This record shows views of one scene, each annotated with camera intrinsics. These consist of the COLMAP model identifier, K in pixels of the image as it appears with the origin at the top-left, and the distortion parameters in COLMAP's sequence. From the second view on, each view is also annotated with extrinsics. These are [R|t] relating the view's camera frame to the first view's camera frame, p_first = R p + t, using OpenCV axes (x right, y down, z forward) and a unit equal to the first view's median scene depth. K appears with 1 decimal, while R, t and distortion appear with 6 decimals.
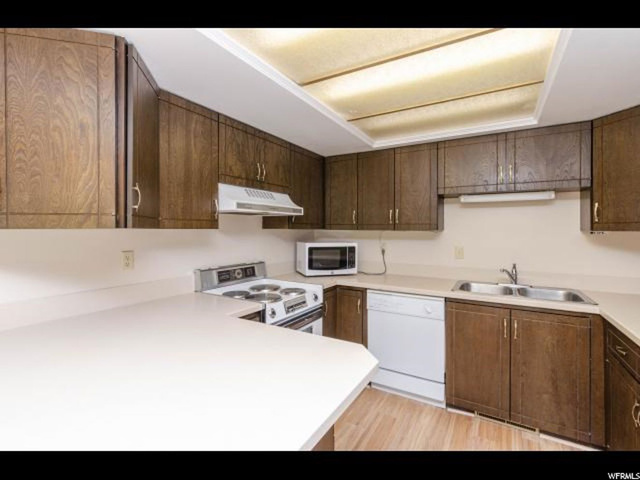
lens RADIAL K [[295.1, 0, 320.6], [0, 295.1, 229.3], [0, 0, 1]] dist [0.000359, 0.000187]
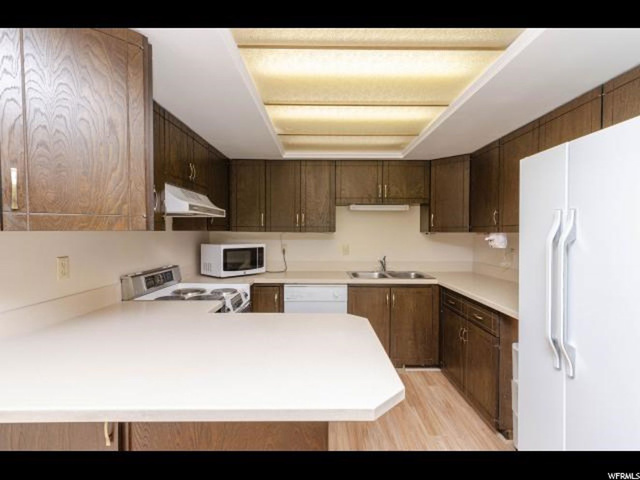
lens RADIAL K [[312.1, 0, 320.0], [0, 312.1, 240.0], [0, 0, 1]] dist [0.001383, -0.000322]
pose [[0.863129, -0.013576, 0.504801, -0.334730], [-0.000906, 0.999595, 0.028432, -0.000382], [-0.504983, -0.024997, 0.862767, -0.101463]]
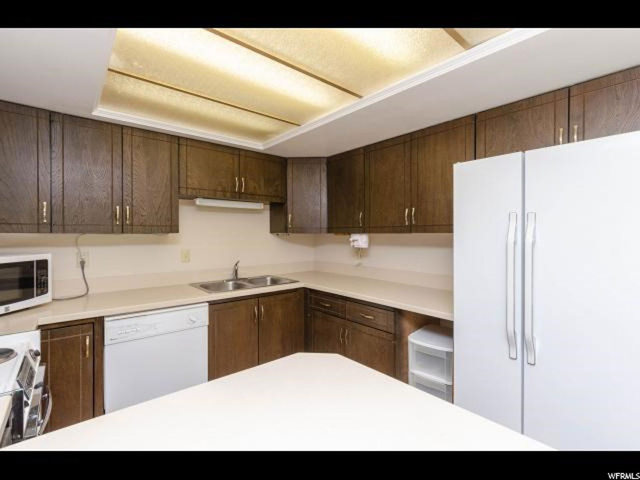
lens RADIAL K [[295.5, 0, 323.0], [0, 295.5, 236.1], [0, 0, 1]] dist [0.001609, -0.000044]
pose [[0.321234, -0.011156, 0.946934, -0.347165], [-0.000775, 0.999927, 0.012043, 0.001185], [-0.947000, -0.004602, 0.321202, 0.292057]]
